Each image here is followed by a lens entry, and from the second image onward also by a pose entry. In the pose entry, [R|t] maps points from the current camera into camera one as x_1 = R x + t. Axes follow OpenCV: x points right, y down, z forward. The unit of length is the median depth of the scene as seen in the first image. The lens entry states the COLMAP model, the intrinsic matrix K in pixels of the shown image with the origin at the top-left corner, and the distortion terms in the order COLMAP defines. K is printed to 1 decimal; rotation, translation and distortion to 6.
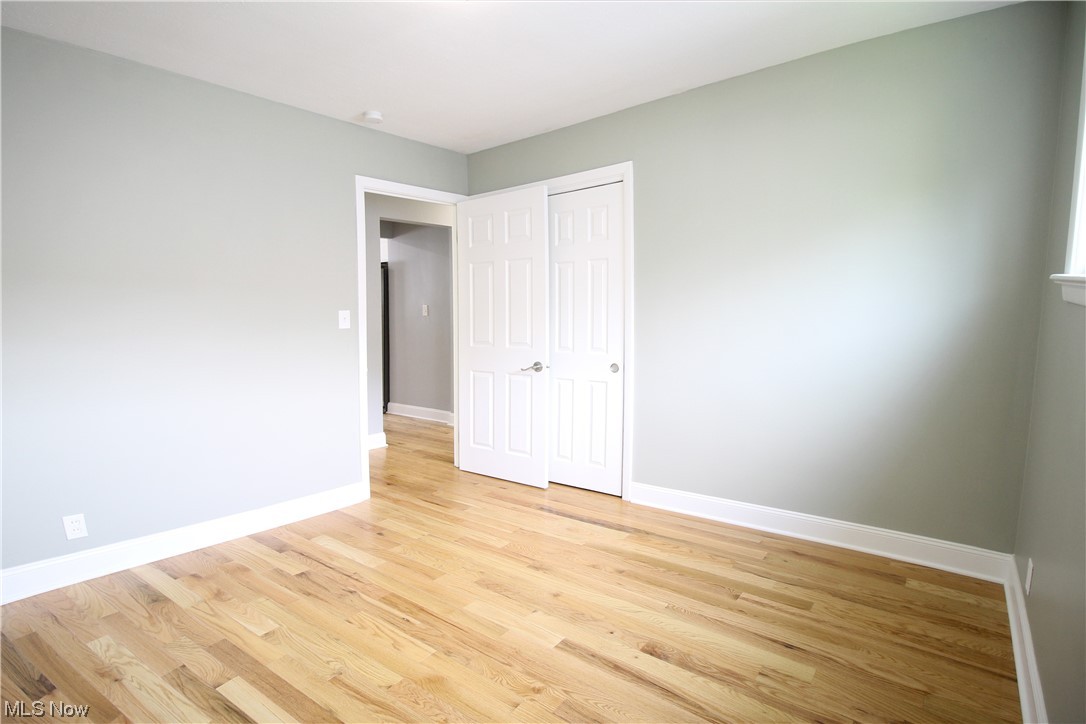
lens RADIAL K [[516.7, 0, 544.0], [0, 516.7, 347.4], [0, 0, 1]] dist [-0.002323, -0.001162]
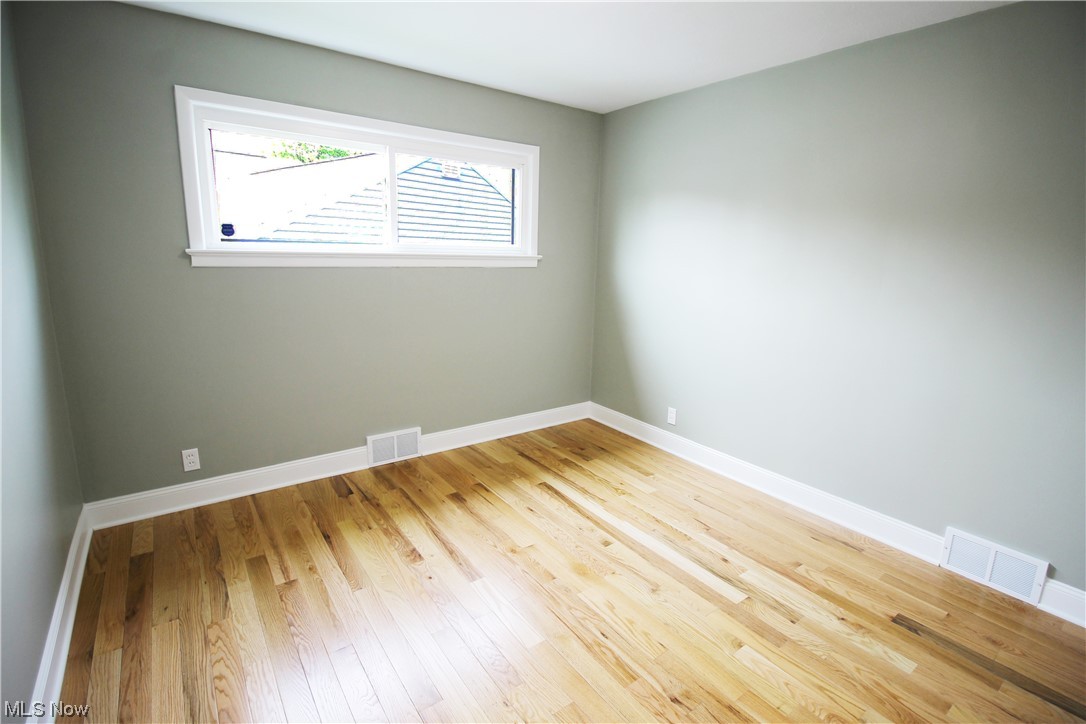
lens RADIAL K [[516.7, 0, 544.0], [0, 516.7, 347.4], [0, 0, 1]] dist [-0.002323, -0.001162]
pose [[-0.945636, -0.073936, 0.316710, -0.457118], [0.037438, 0.942595, 0.331834, -0.319881], [-0.323064, 0.325651, -0.888584, 1.842284]]
